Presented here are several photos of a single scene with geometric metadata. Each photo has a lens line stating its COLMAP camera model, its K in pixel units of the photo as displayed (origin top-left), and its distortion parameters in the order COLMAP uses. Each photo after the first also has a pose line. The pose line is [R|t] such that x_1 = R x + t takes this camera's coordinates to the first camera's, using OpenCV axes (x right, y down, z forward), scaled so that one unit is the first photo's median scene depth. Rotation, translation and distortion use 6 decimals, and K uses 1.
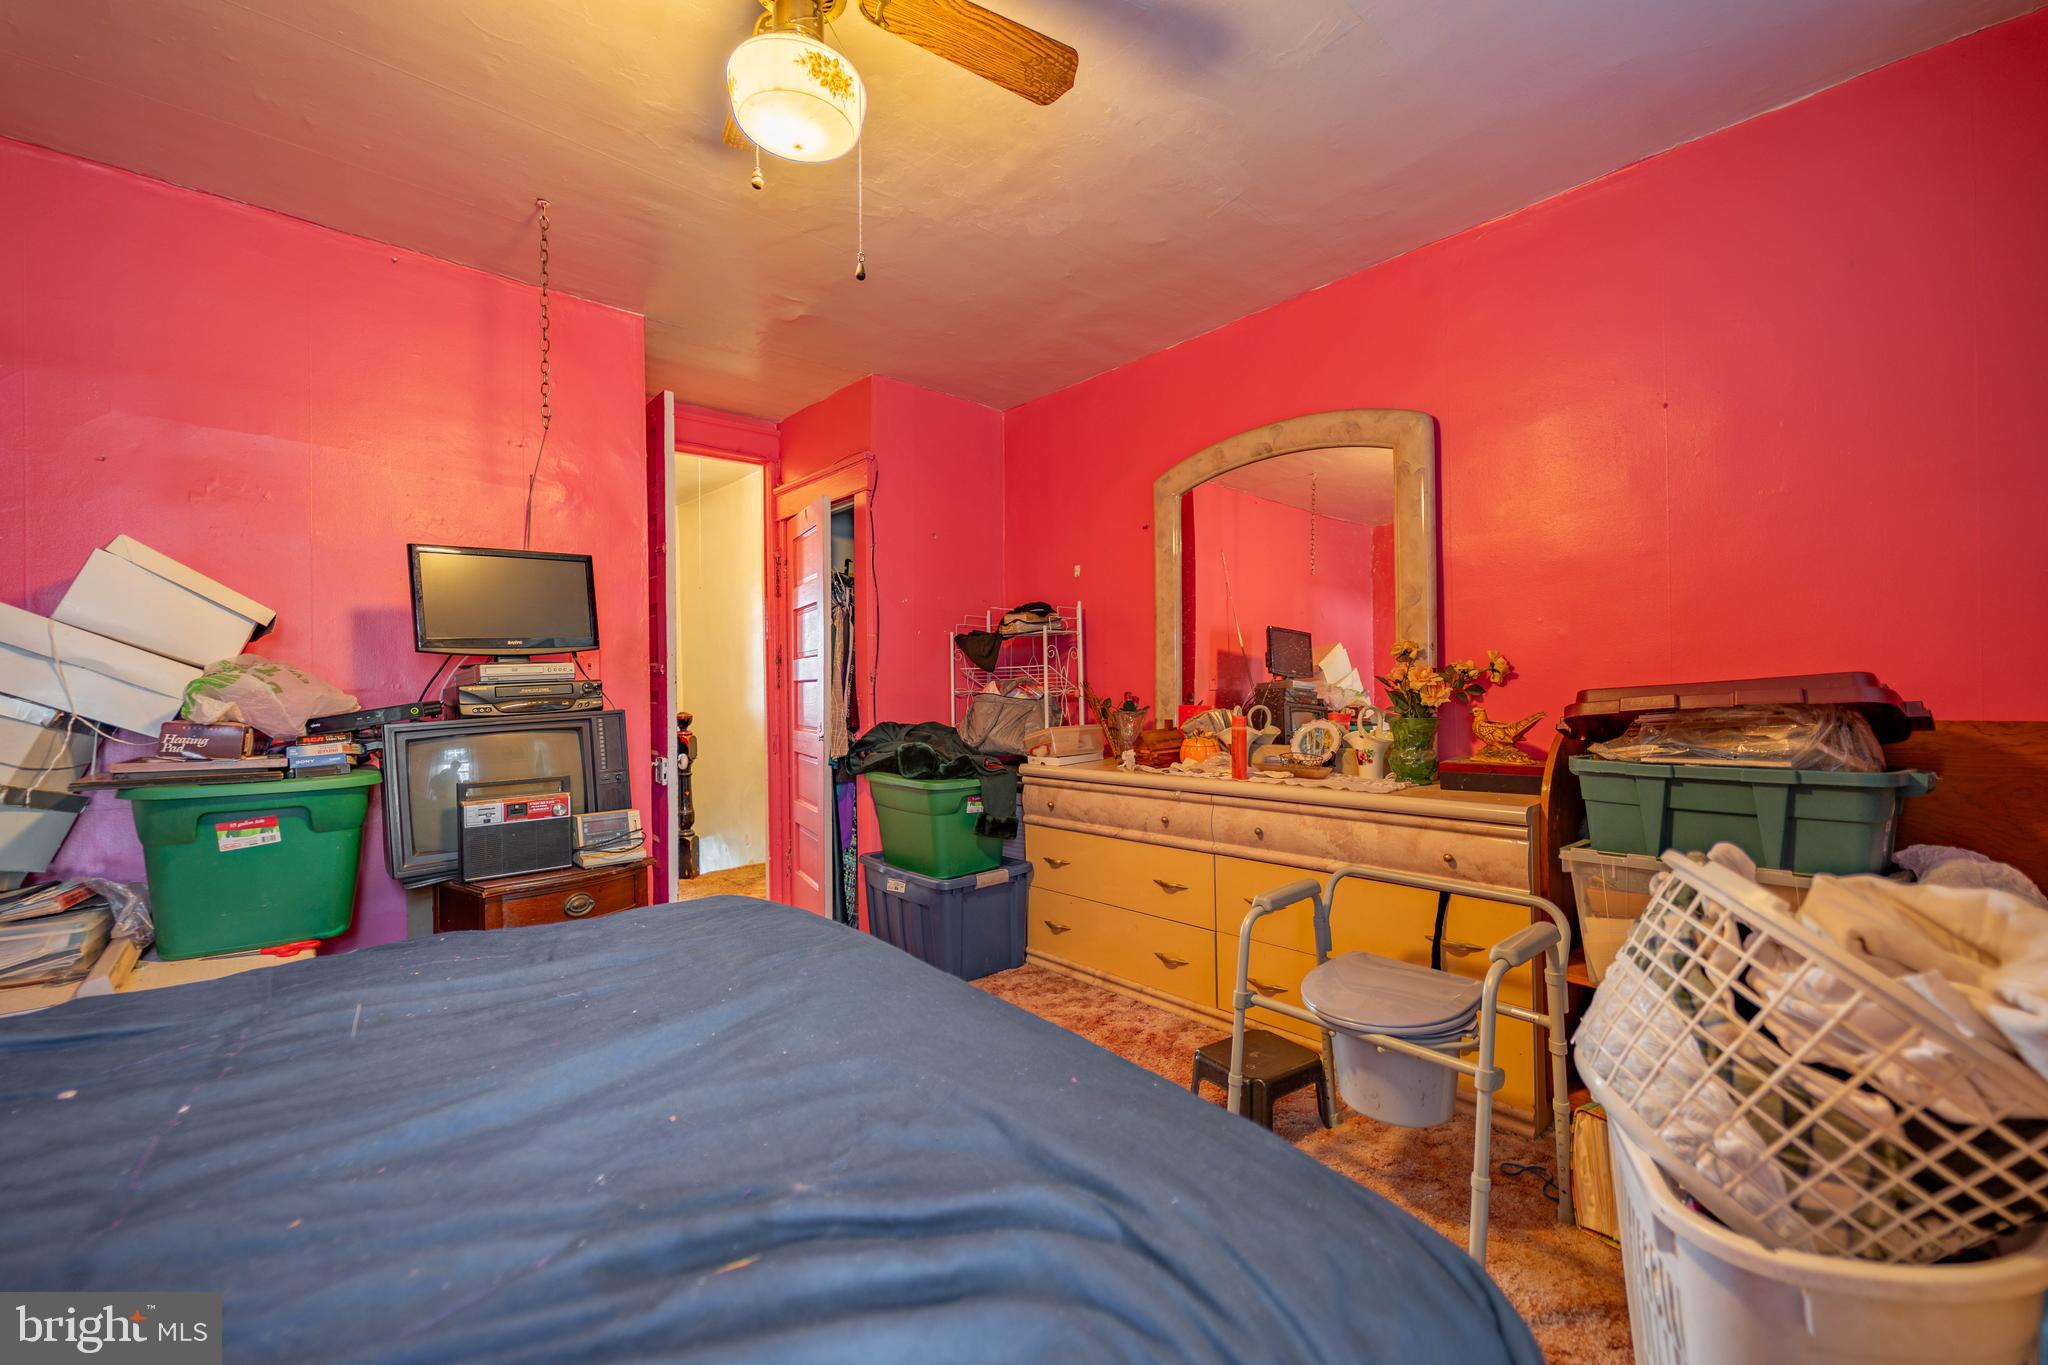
lens RADIAL K [[841.0, 0, 1024.0], [0, 841.0, 682.5], [0, 0, 1]] dist [0.003386, 0.000153]
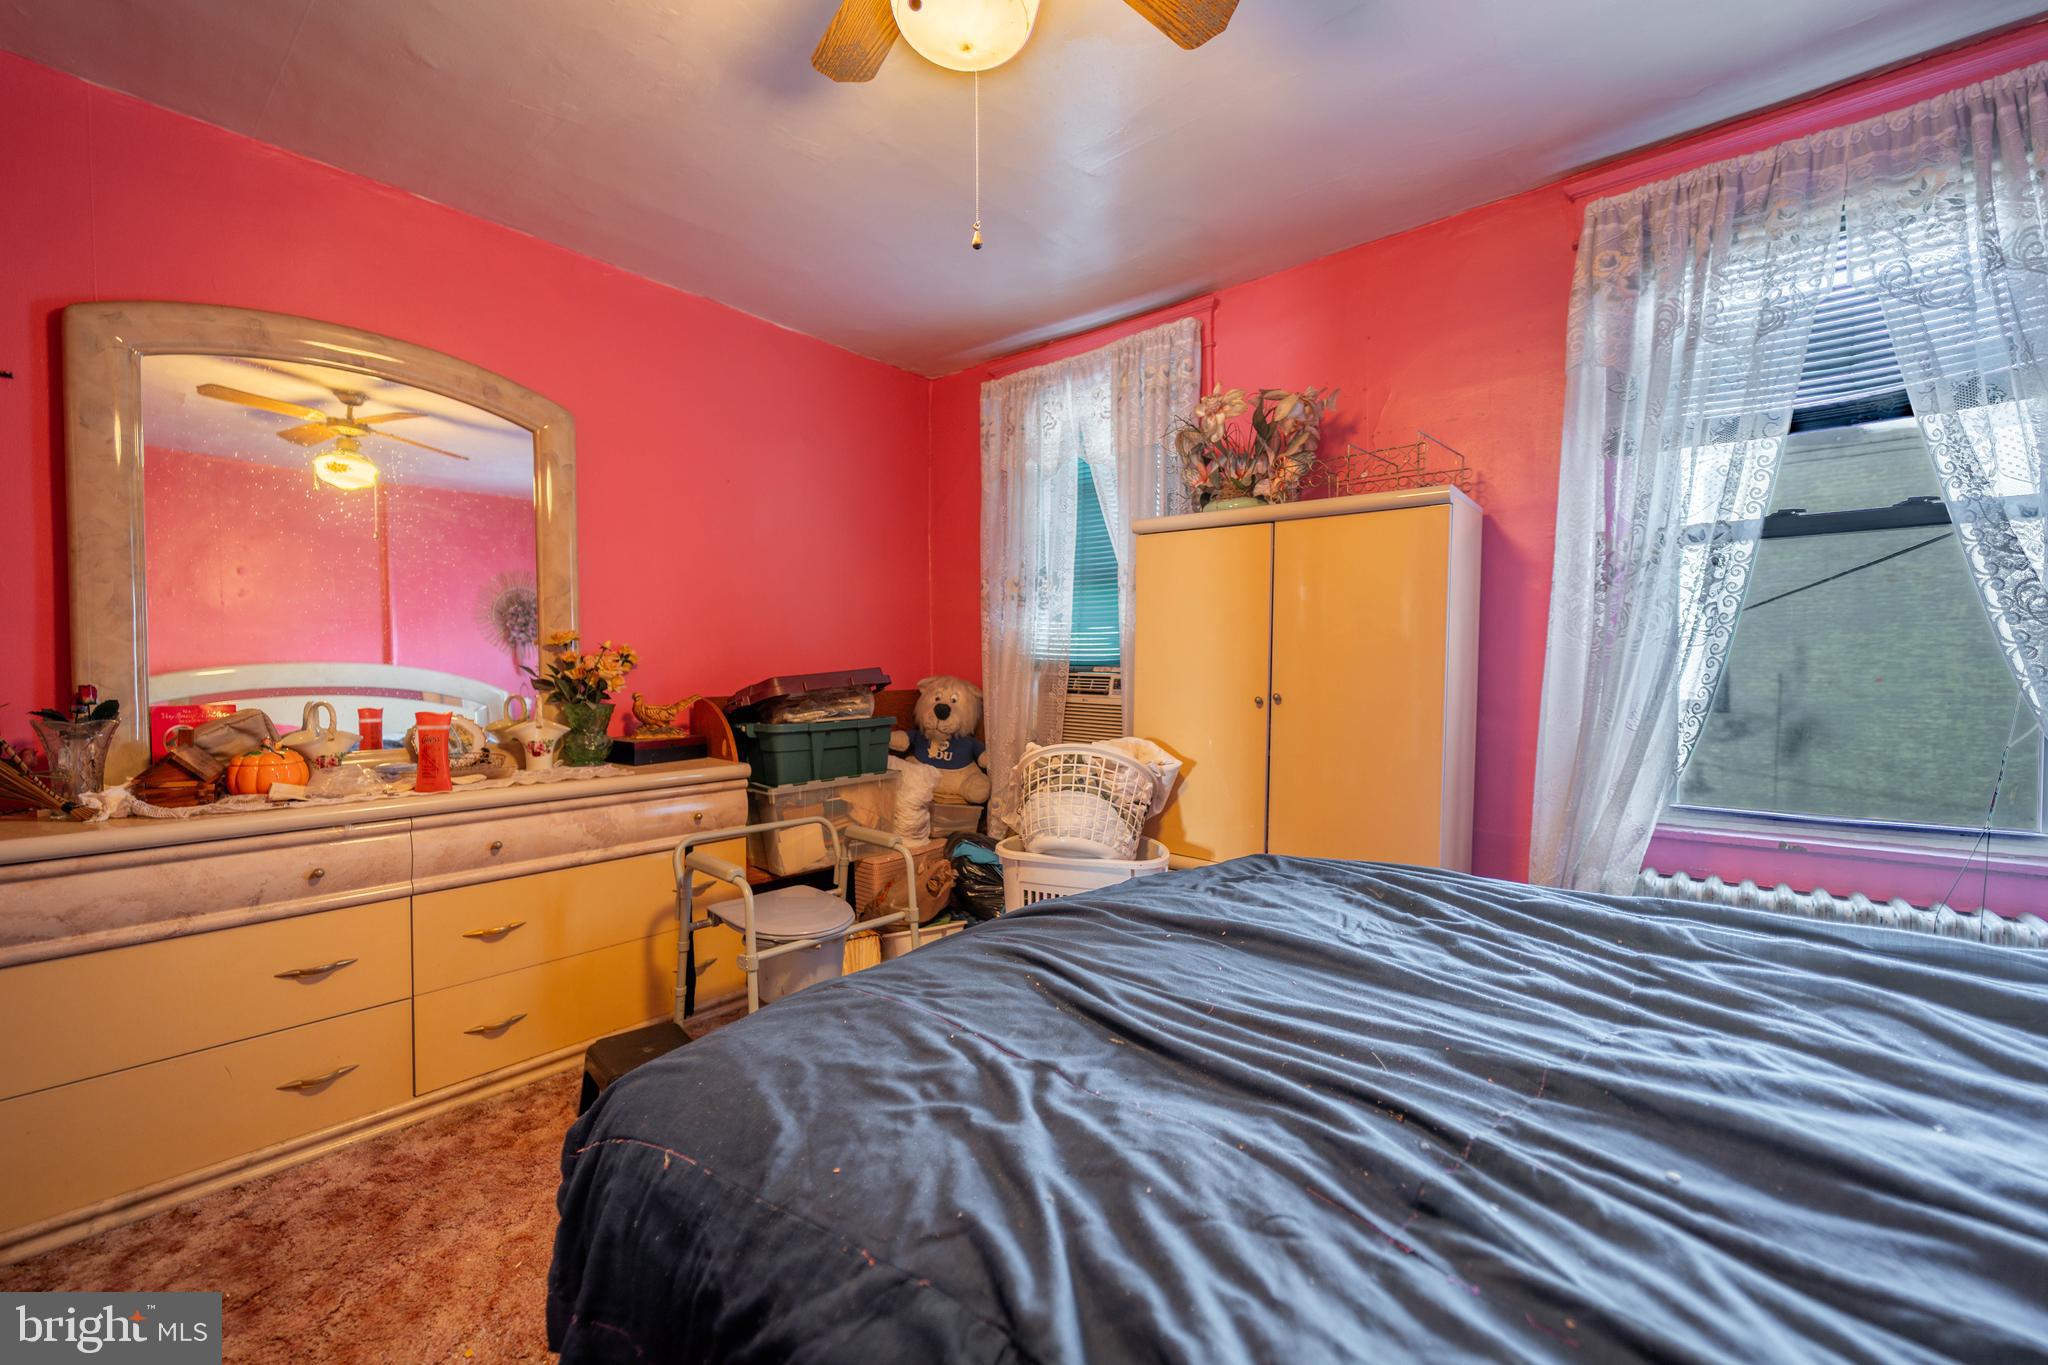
lens RADIAL K [[798.8, 0, 1024.0], [0, 798.8, 682.5], [0, 0, 1]] dist [0.000641, 0.000015]
pose [[-0.140067, -0.007256, 0.990115, -0.603569], [-0.005960, 0.999961, 0.006485, 0.004600], [-0.990124, -0.004993, -0.140105, 0.597898]]
